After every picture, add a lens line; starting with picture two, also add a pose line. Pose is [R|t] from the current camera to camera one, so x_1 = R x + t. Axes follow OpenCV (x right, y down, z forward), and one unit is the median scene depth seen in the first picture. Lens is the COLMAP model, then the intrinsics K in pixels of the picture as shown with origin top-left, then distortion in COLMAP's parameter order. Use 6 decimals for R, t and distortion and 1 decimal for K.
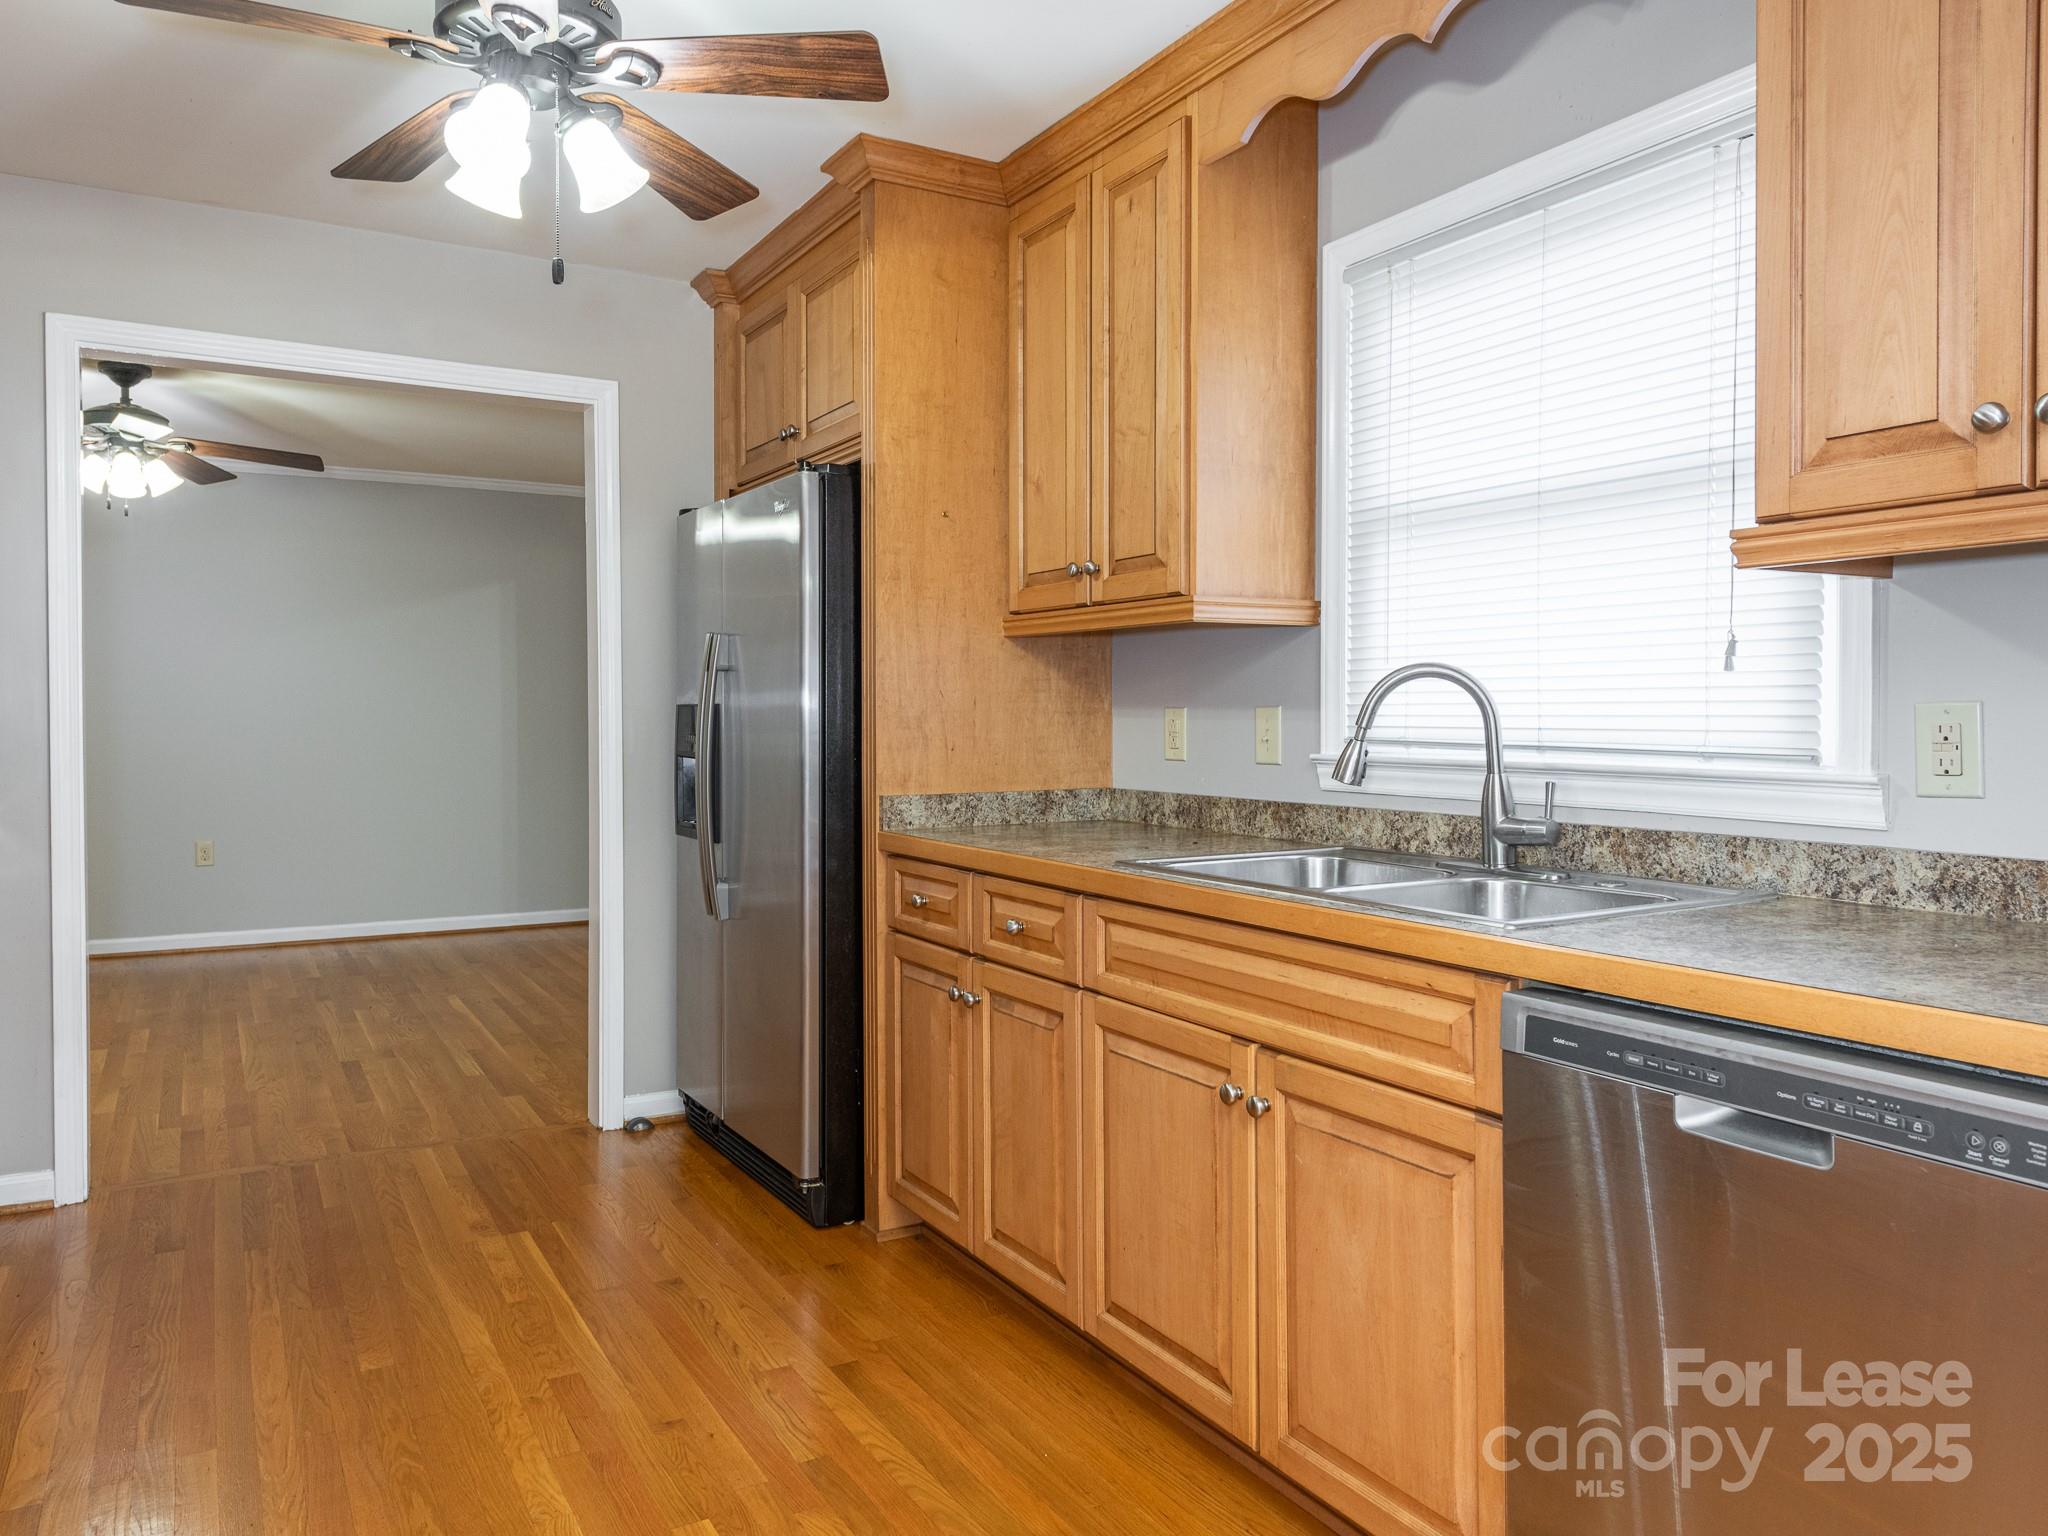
lens RADIAL K [[1472.5, 0, 998.3], [0, 1472.5, 729.7], [0, 0, 1]] dist [0.034286, -0.027476]
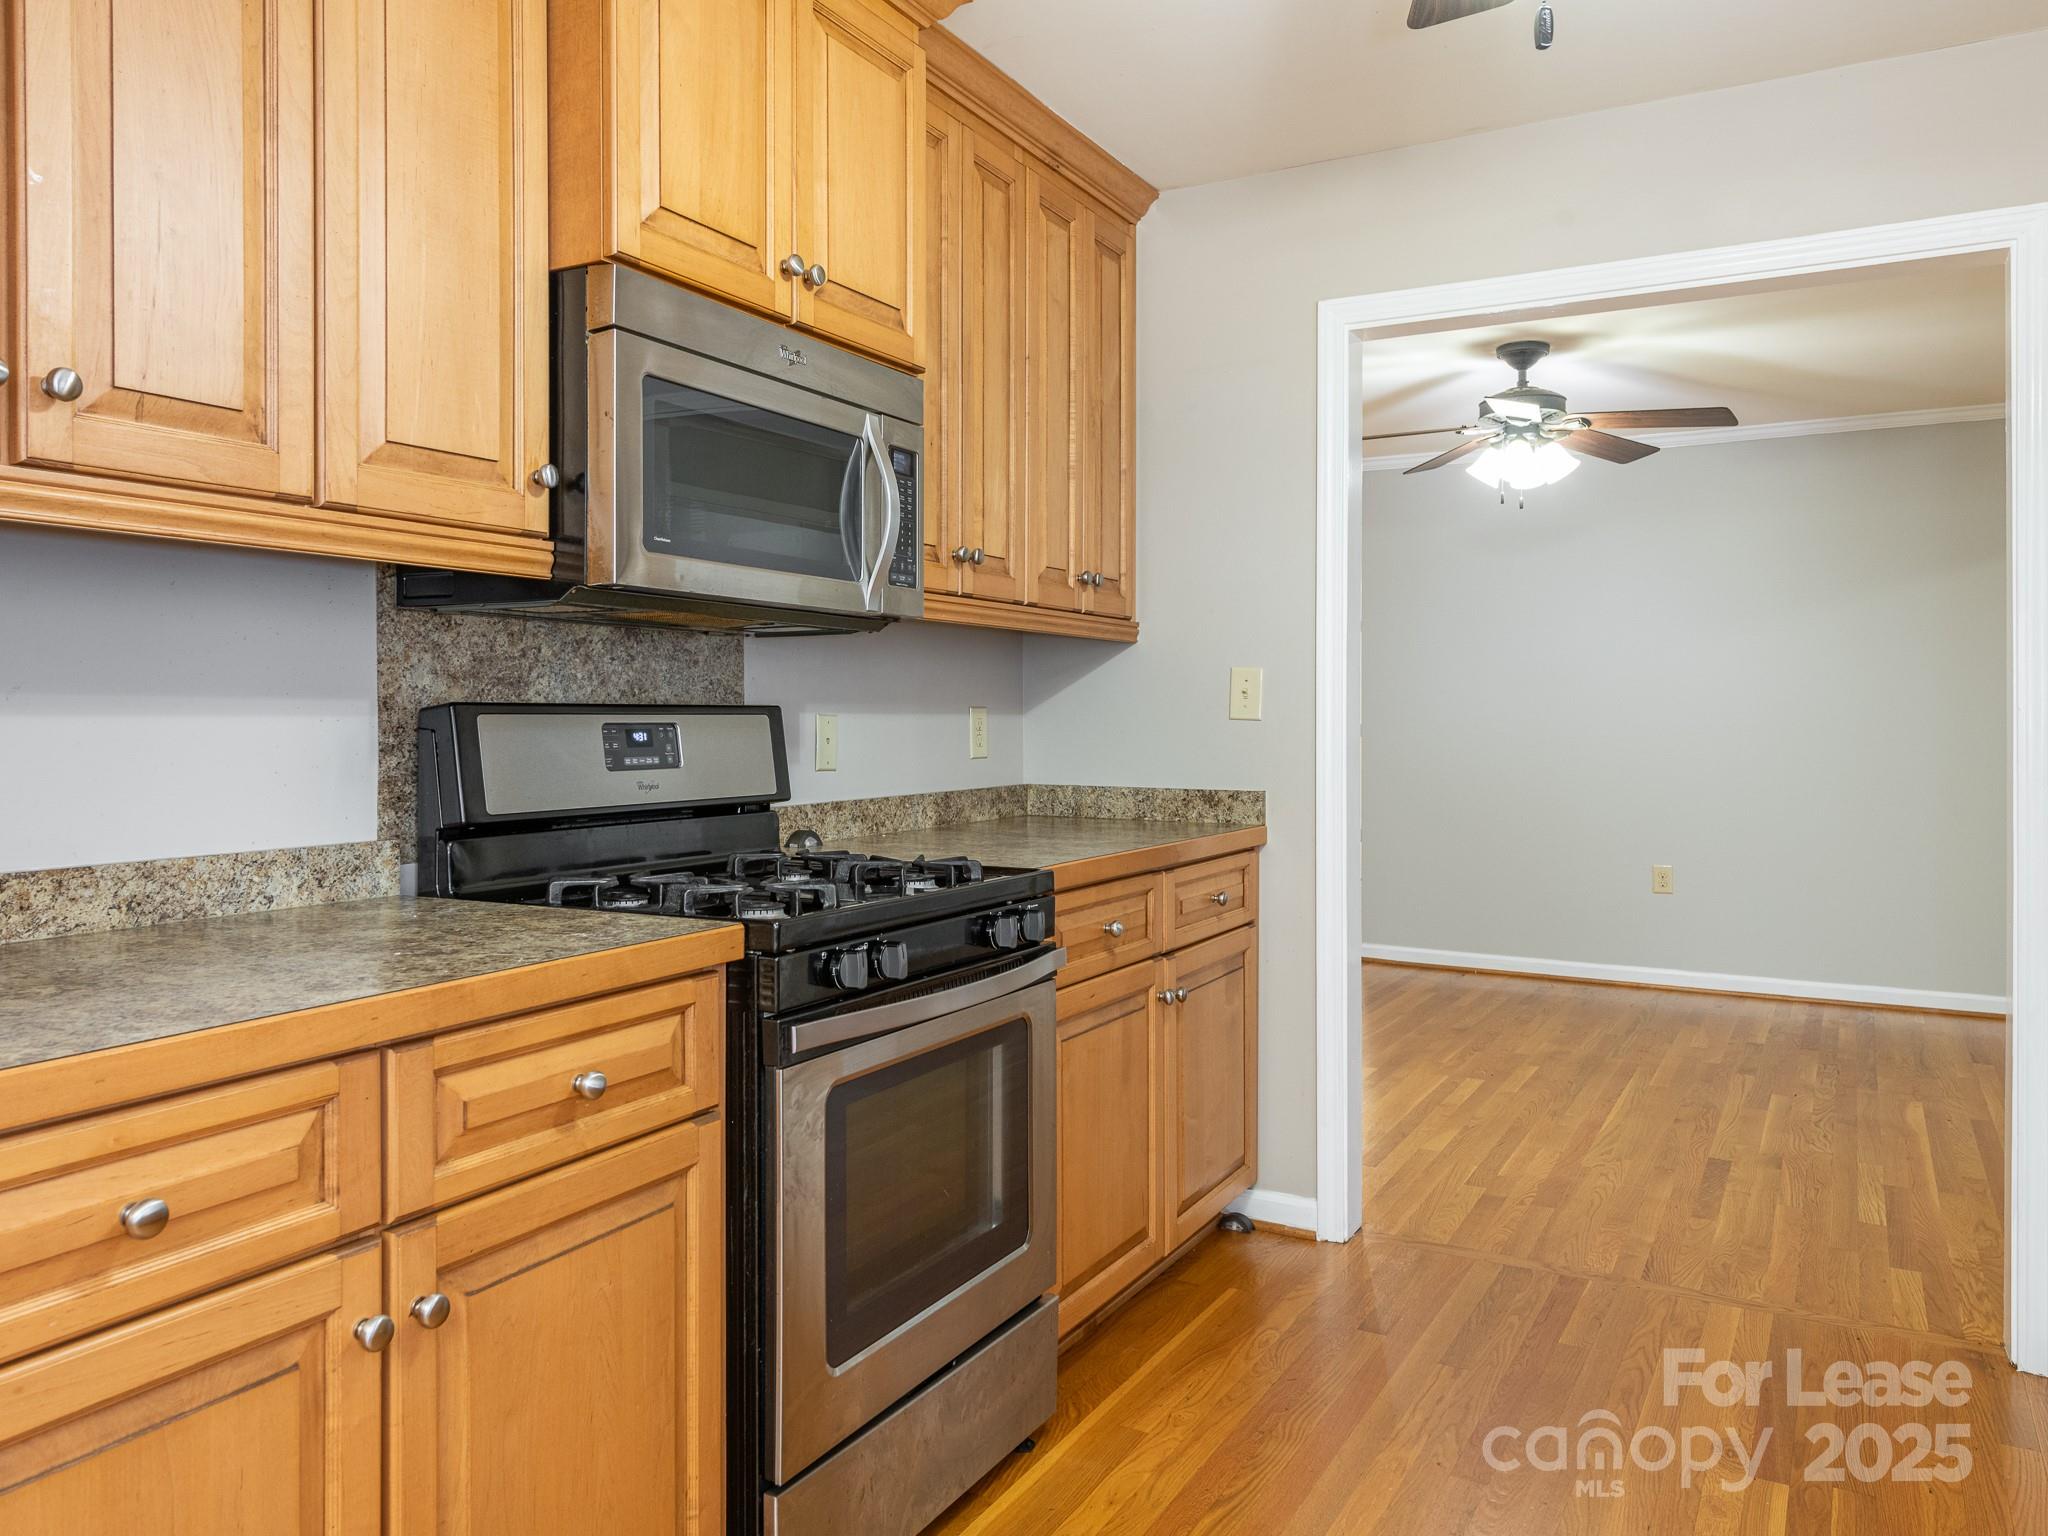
lens RADIAL K [[1541.8, 0, 958.2], [0, 1541.8, 723.1], [0, 0, 1]] dist [0.038393, -0.030175]
pose [[0.500531, 0.003340, -0.865712, 0.116904], [-0.012337, 0.999919, -0.003275, -0.003688], [0.865630, 0.012319, 0.500532, 0.331510]]
